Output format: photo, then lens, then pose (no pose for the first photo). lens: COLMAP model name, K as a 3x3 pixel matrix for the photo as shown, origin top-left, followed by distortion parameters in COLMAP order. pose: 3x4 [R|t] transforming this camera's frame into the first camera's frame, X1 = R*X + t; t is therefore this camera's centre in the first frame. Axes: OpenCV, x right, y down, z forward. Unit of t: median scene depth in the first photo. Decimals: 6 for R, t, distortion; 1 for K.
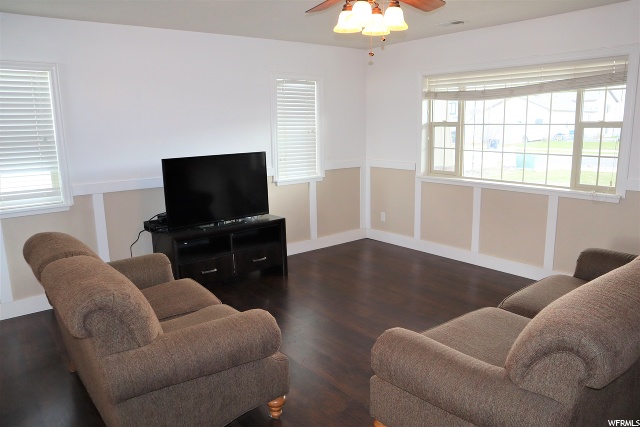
lens RADIAL K [[466.3, 0, 319.1], [0, 466.3, 217.0], [0, 0, 1]] dist [-0.089790, 0.046607]
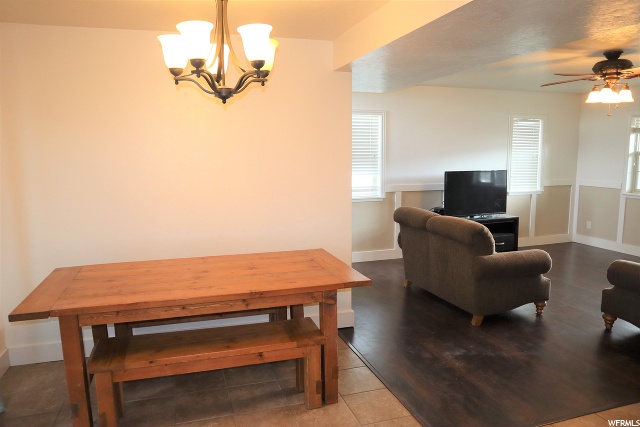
lens RADIAL K [[466.3, 0, 317.9], [0, 466.3, 215.8], [0, 0, 1]] dist [-0.089790, 0.046607]
pose [[0.936292, 0.063609, -0.345414, -0.143781], [-0.079684, 0.996289, -0.032525, 0.083006], [0.342063, 0.057977, 0.937887, -0.462985]]
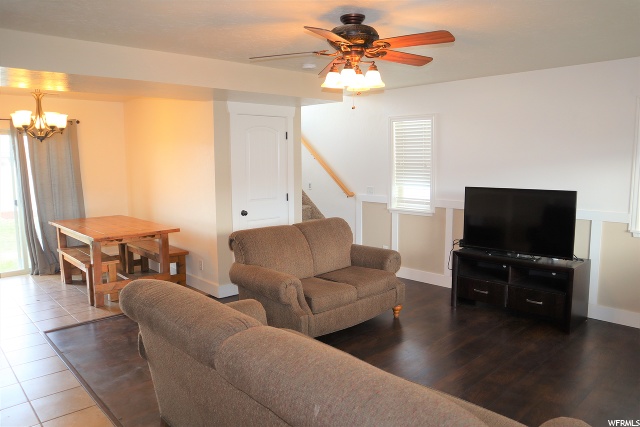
lens RADIAL K [[466.3, 0, 319.3], [0, 466.3, 212.4], [0, 0, 1]] dist [-0.089790, 0.046607]
pose [[0.133627, 0.142303, -0.980762, 0.608537], [-0.185576, 0.975725, 0.116288, -0.097201], [0.973502, 0.166467, 0.156791, 0.328962]]
